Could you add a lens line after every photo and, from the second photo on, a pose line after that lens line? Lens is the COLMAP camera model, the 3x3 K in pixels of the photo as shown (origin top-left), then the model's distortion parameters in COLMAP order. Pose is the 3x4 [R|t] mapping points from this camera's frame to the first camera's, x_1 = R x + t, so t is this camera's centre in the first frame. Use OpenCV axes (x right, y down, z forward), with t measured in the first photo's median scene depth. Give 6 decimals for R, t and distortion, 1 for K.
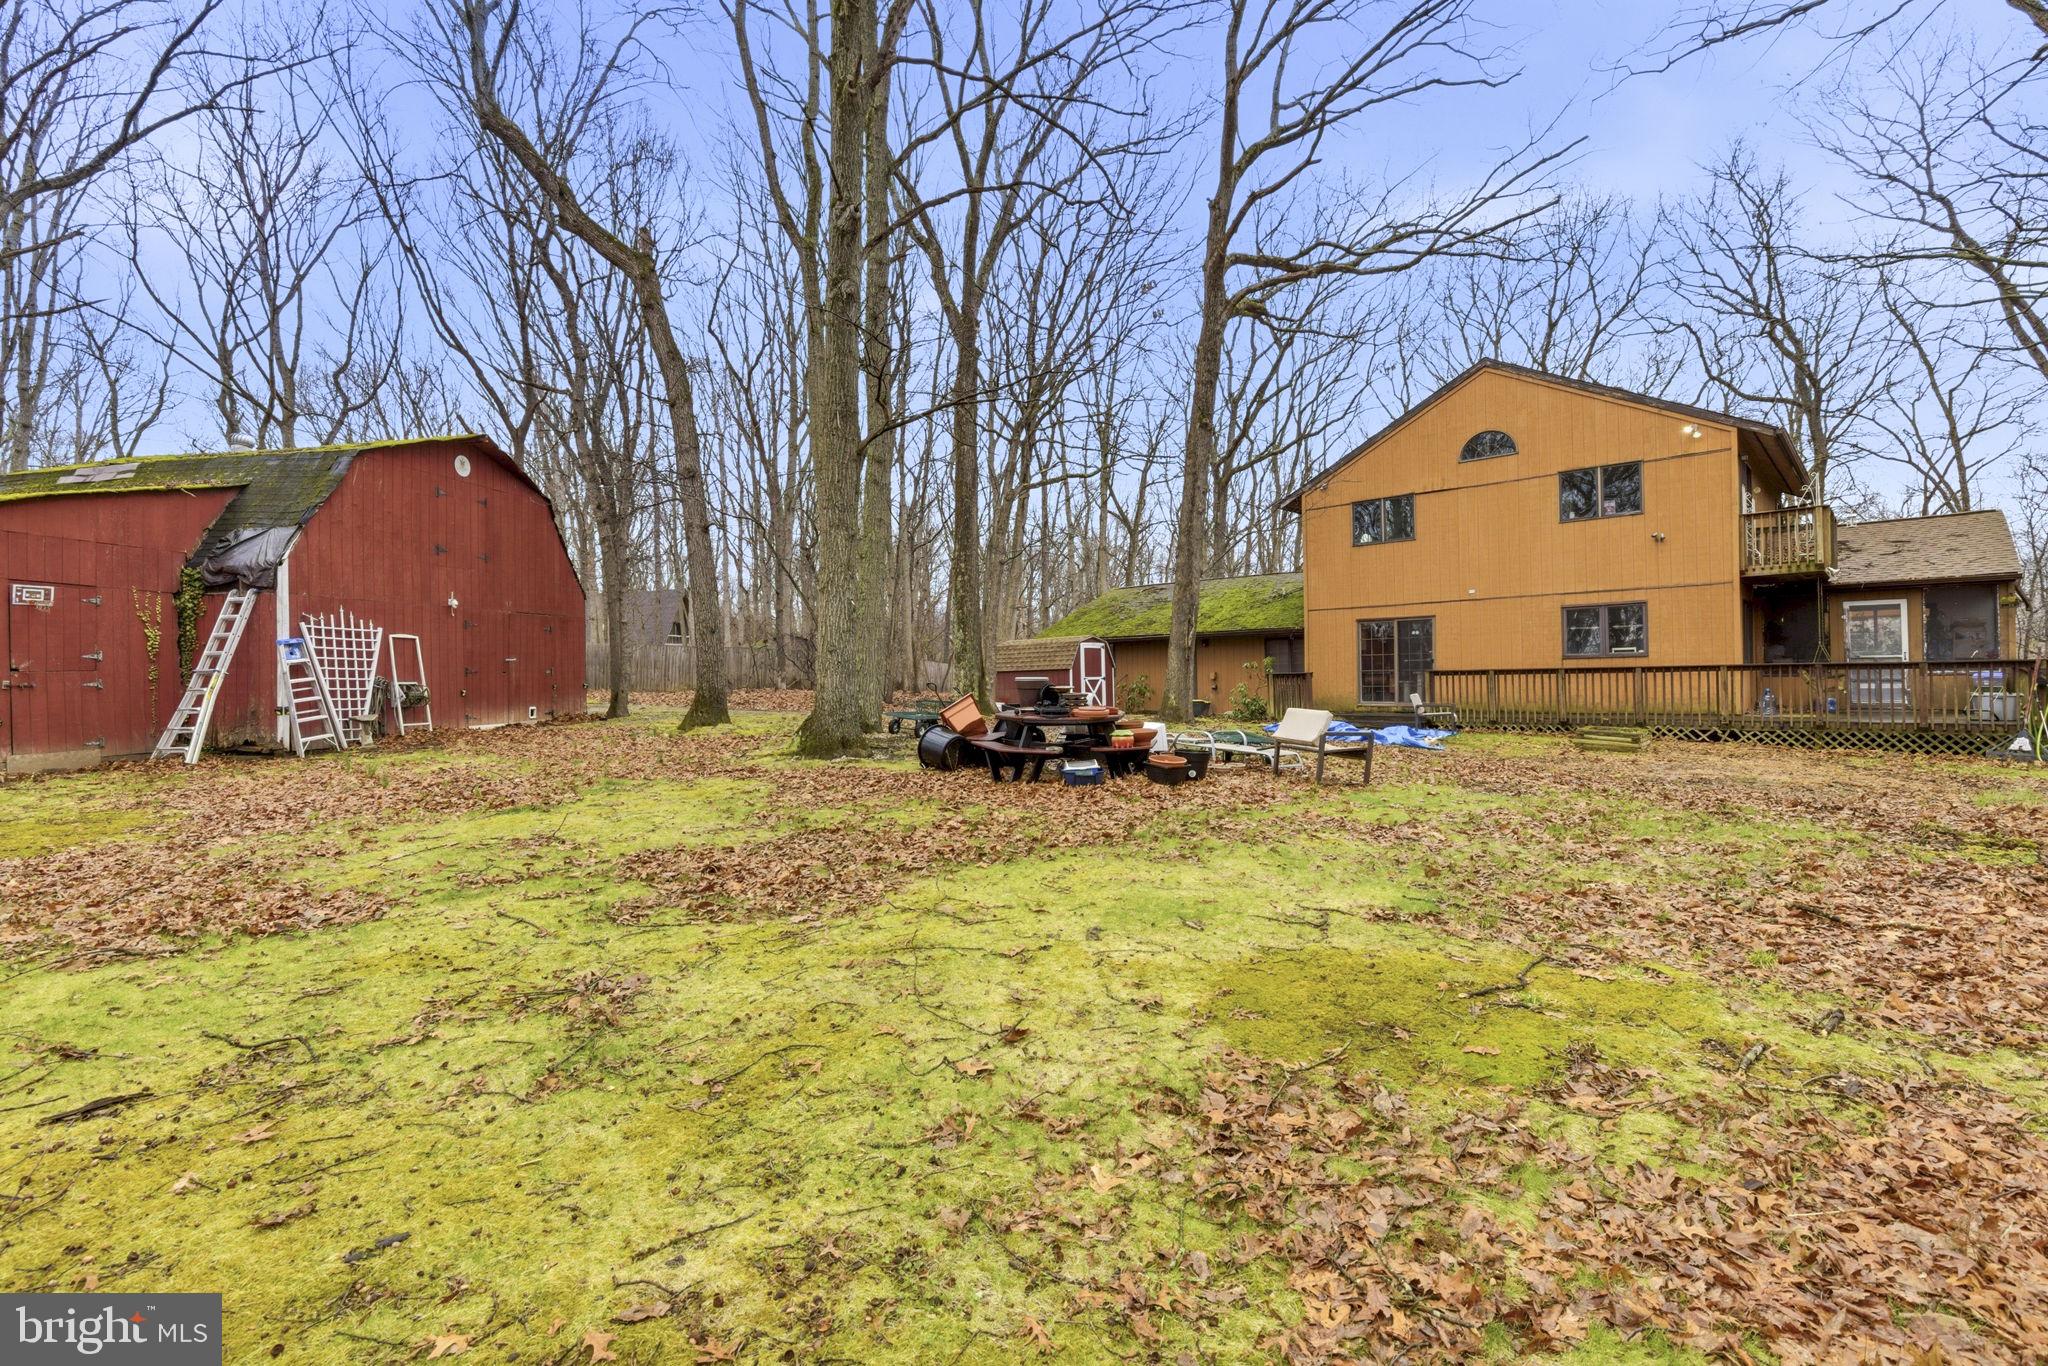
lens RADIAL K [[938.2, 0, 1041.9], [0, 938.2, 676.0], [0, 0, 1]] dist [0.003691, -0.000453]
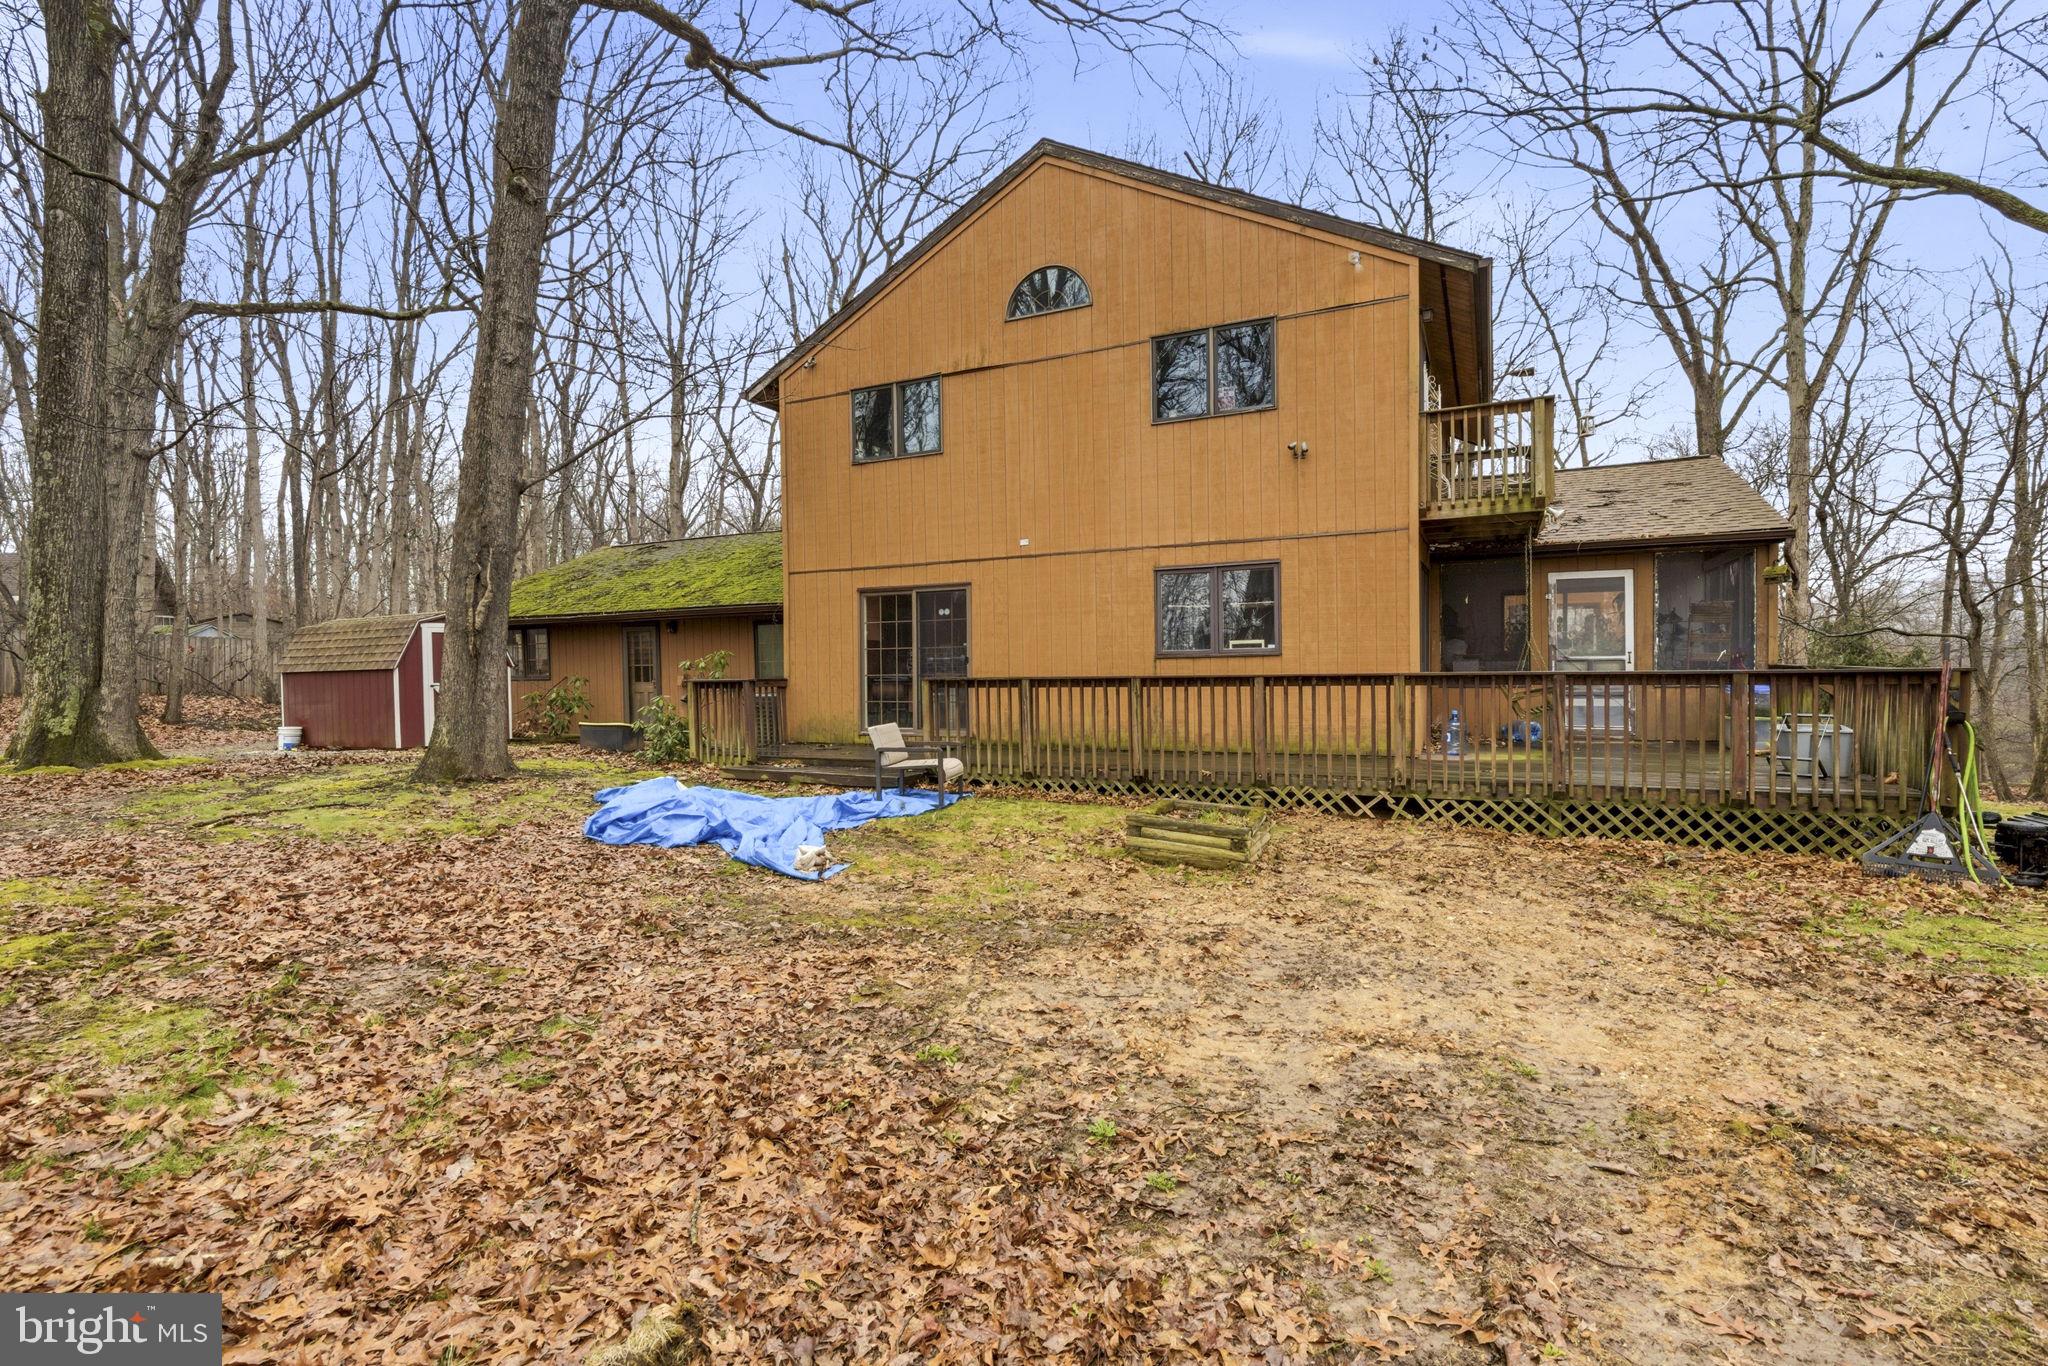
lens RADIAL K [[941.7, 0, 1026.0], [0, 941.7, 691.2], [0, 0, 1]] dist [0.000190, -0.000161]
pose [[0.960439, -0.003156, 0.278471, 0.346861], [-0.003371, 0.999731, 0.022959, -0.012089], [-0.278468, -0.022989, 0.960170, 0.506301]]
